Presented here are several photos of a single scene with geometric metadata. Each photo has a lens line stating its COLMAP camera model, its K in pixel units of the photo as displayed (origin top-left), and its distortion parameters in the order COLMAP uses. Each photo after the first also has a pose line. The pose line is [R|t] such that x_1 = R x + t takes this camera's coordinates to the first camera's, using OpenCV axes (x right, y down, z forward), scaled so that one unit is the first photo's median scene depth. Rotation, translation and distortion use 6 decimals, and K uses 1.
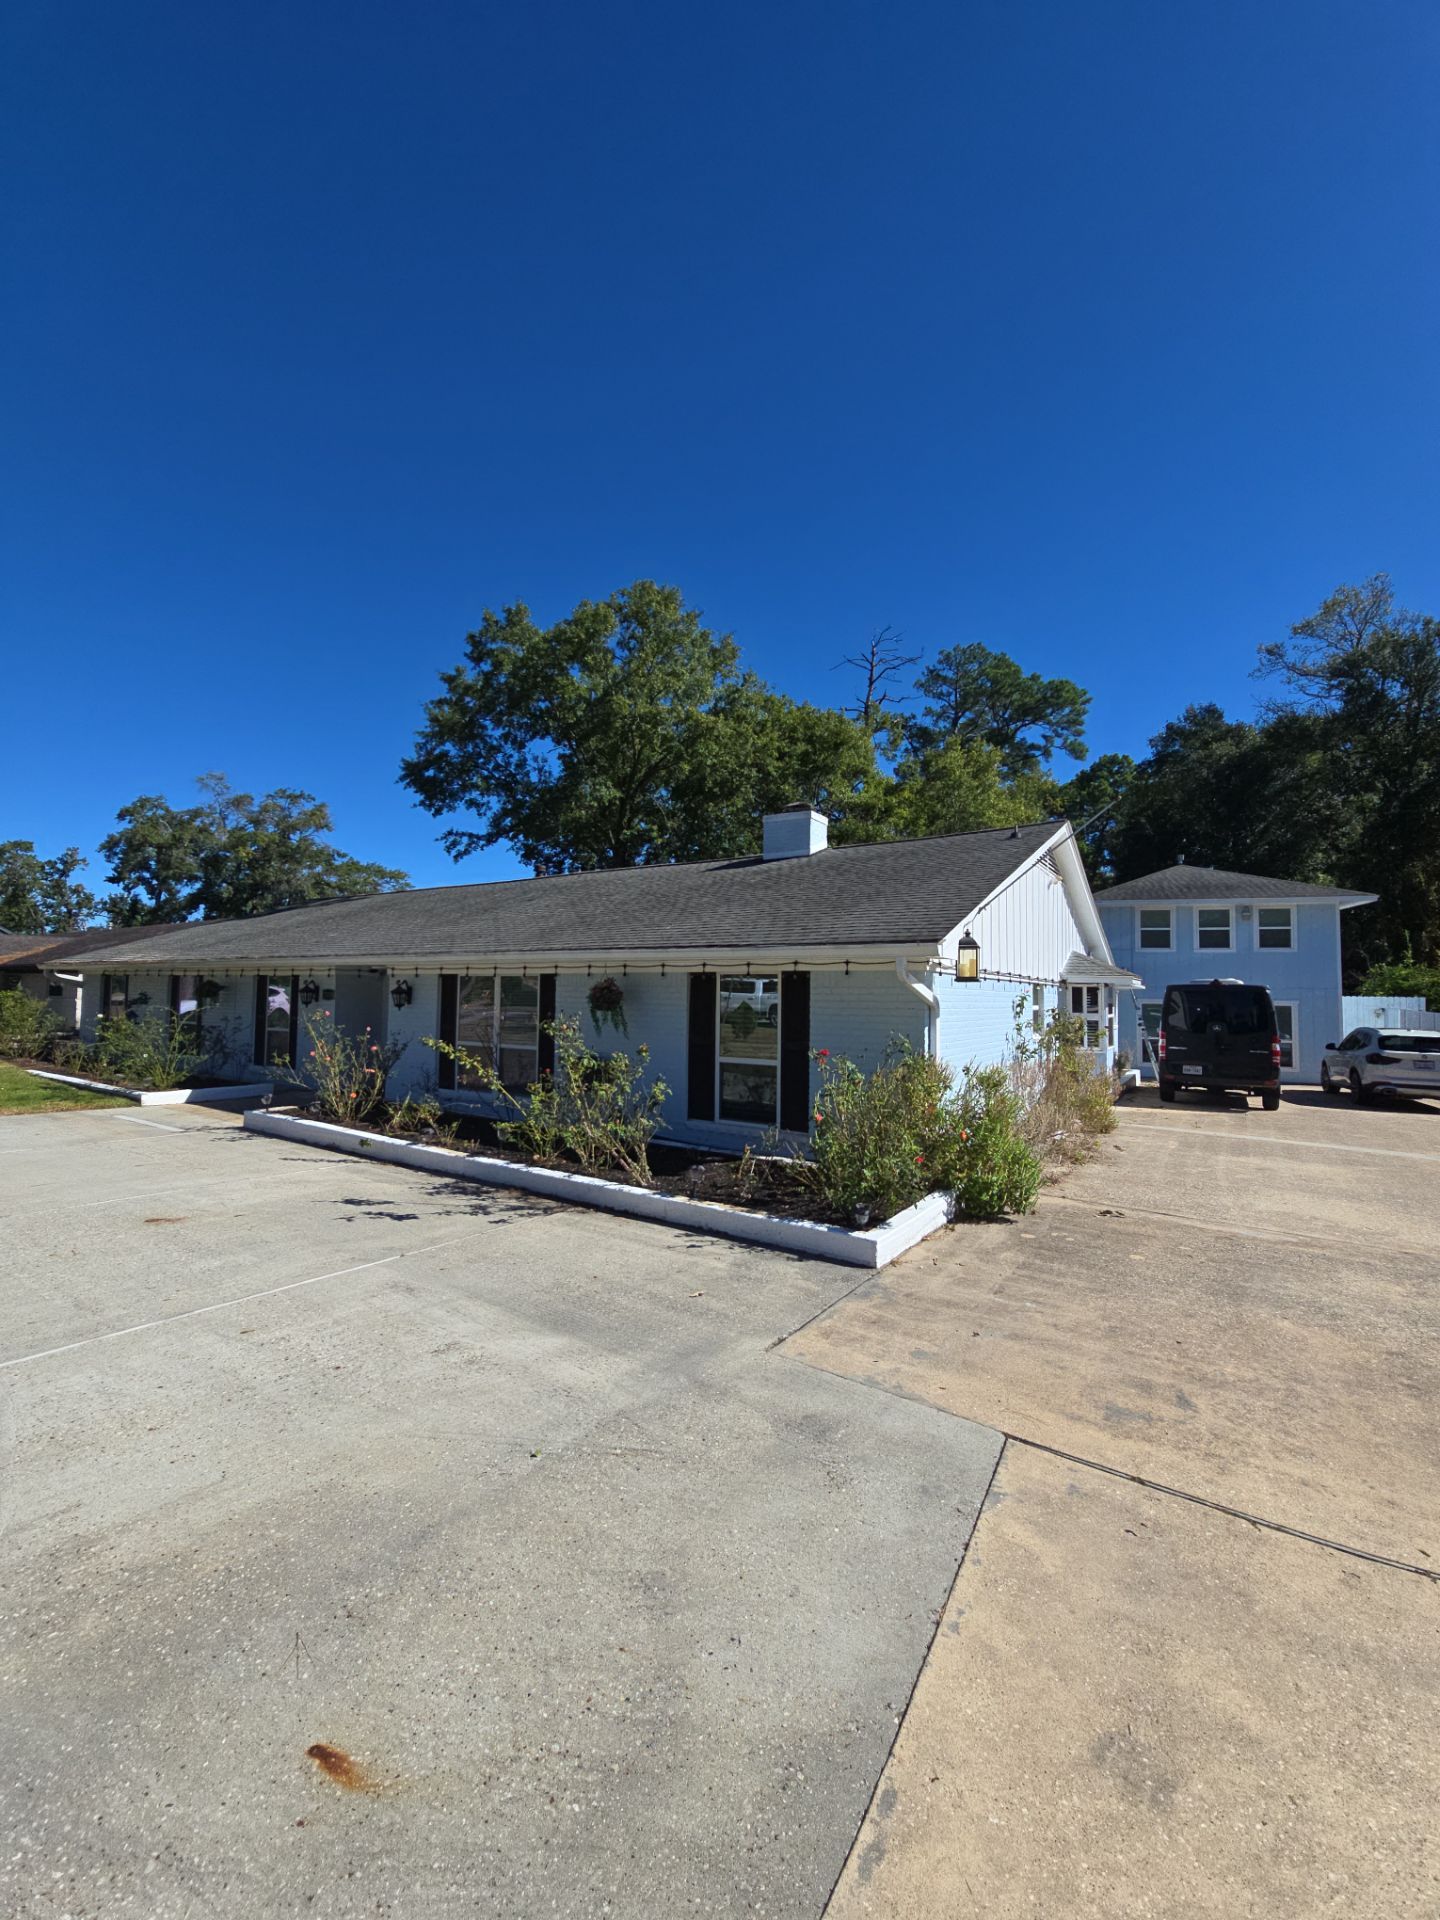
lens RADIAL K [[755.4, 0, 715.9], [0, 755.4, 965.0], [0, 0, 1]] dist [0.011904, 0.000111]
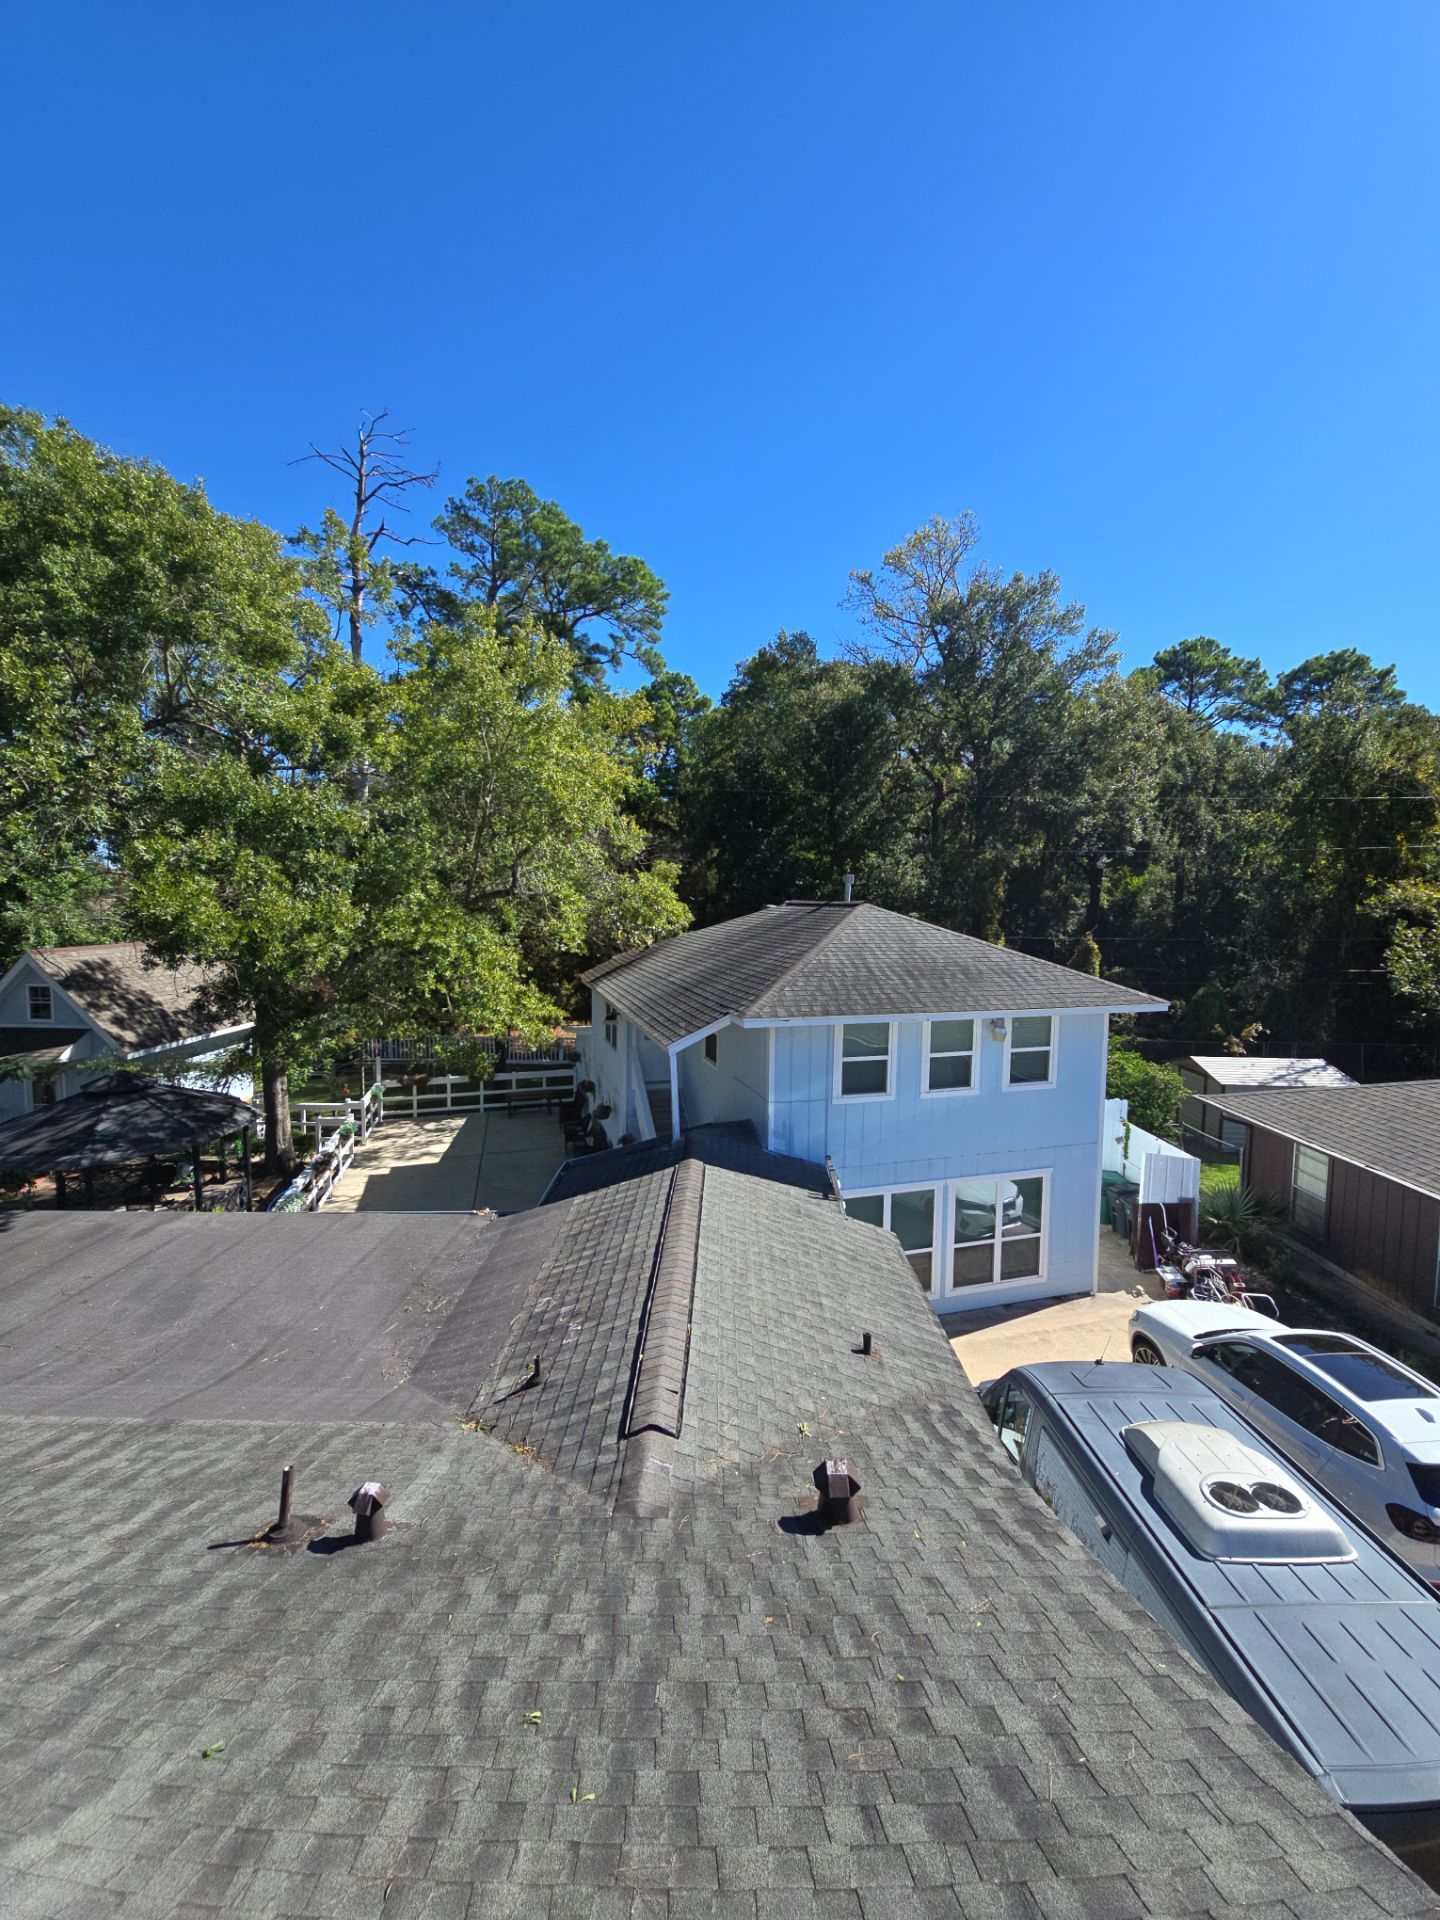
lens RADIAL K [[755.4, 0, 715.9], [0, 755.4, 965.0], [0, 0, 1]] dist [0.011904, 0.000111]
pose [[0.840693, -0.062044, 0.537945, 0.102157], [-0.011815, 0.991076, 0.132770, -0.084166], [-0.541383, -0.117974, 0.832458, 0.296195]]
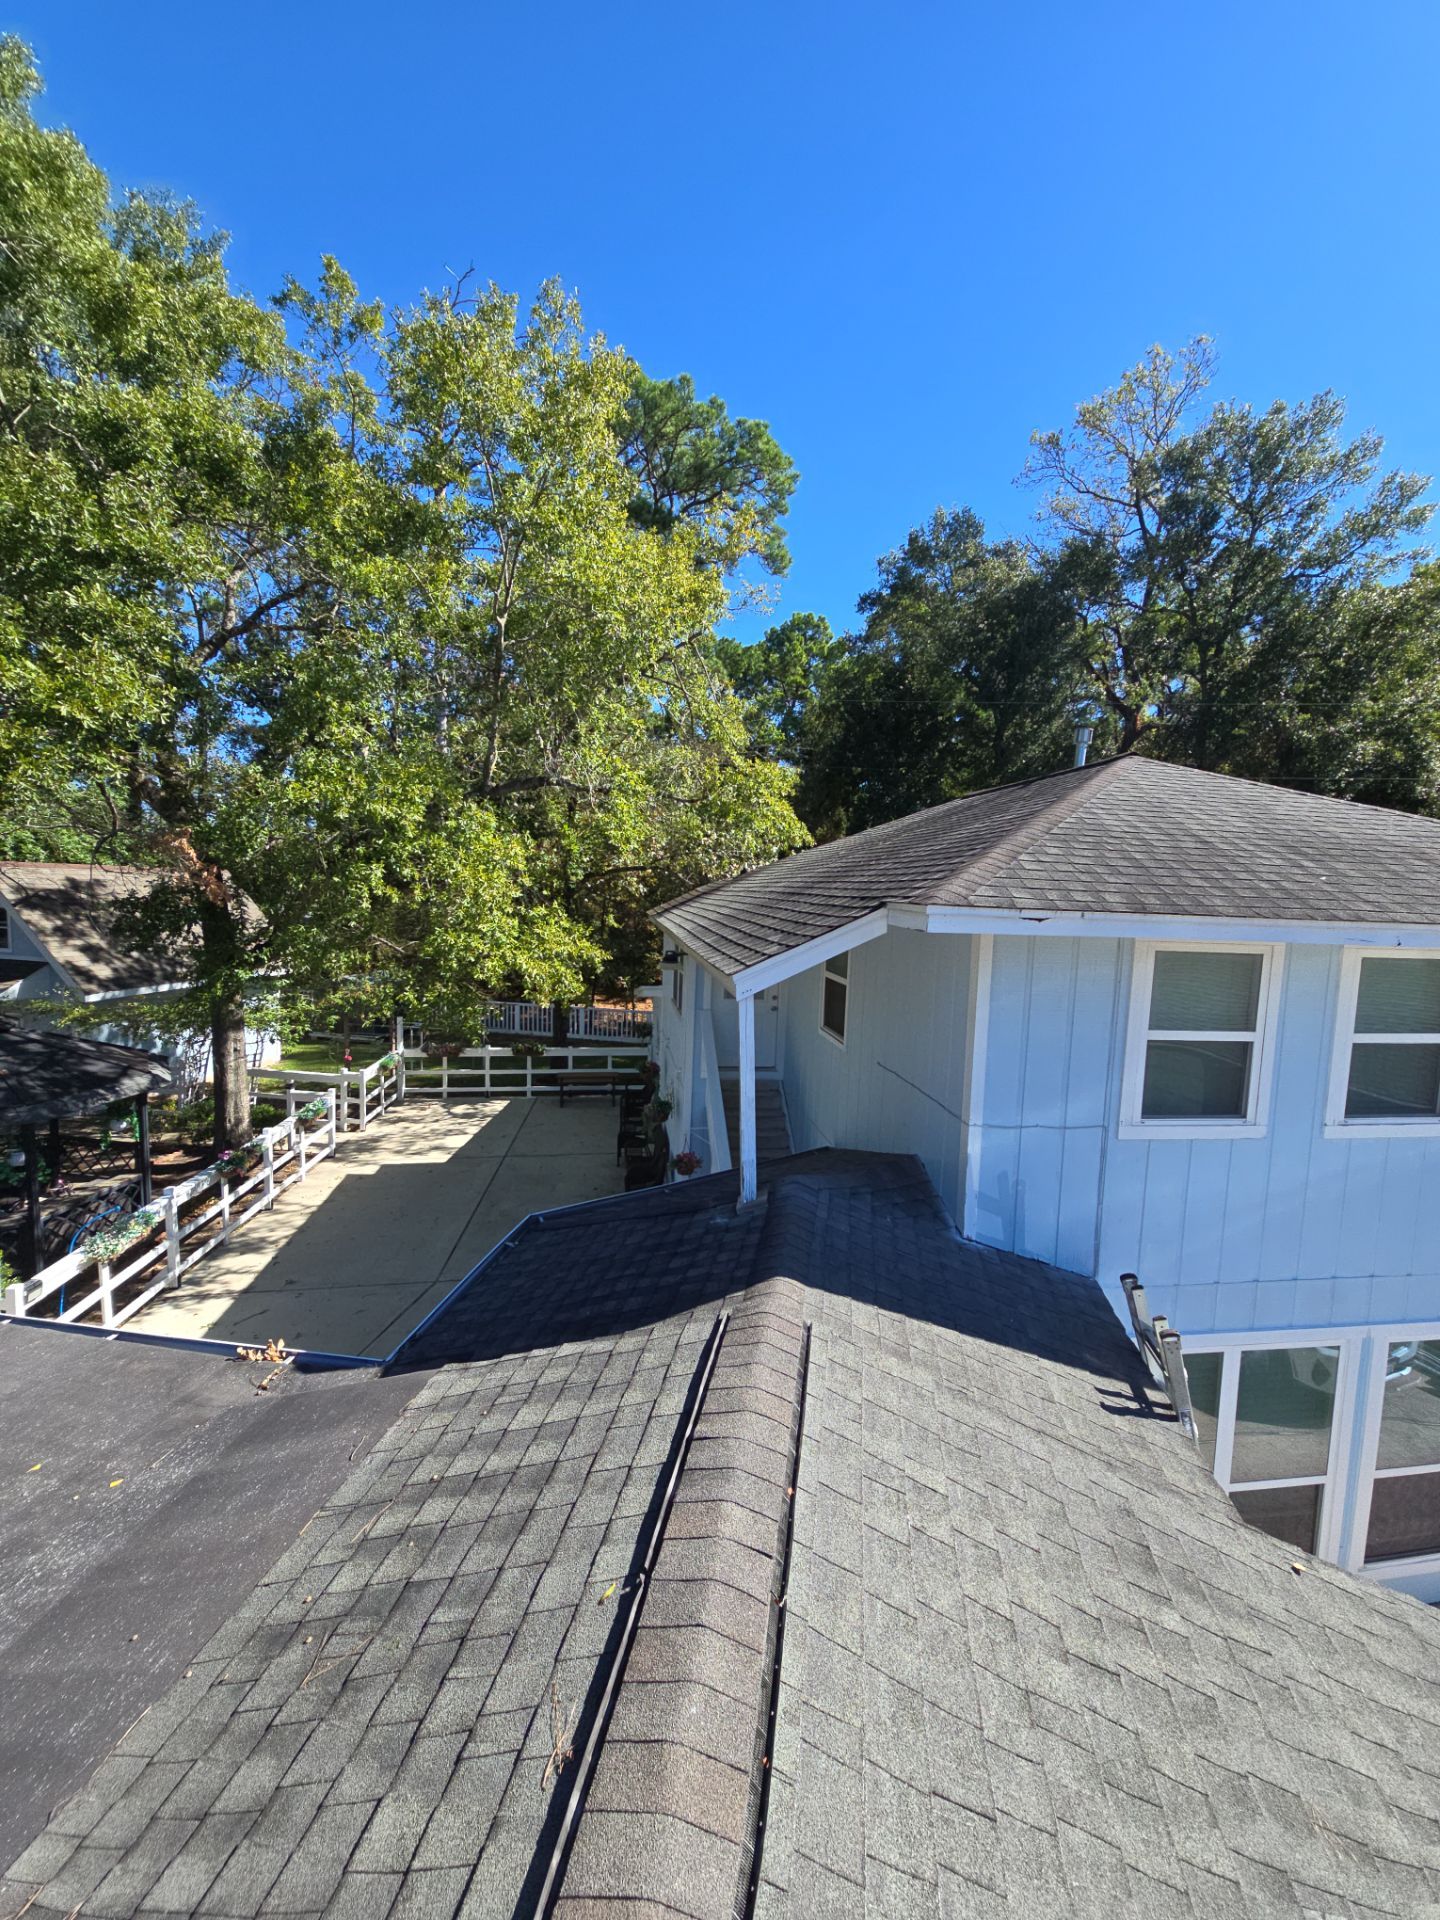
lens RADIAL K [[753.8, 0, 723.0], [0, 753.8, 949.2], [0, 0, 1]] dist [-0.008327, 0.000030]
pose [[0.913194, -0.022859, 0.406883, 0.171632], [-0.030313, 0.991849, 0.123757, -0.044344], [-0.406396, -0.125348, 0.905058, 0.406447]]
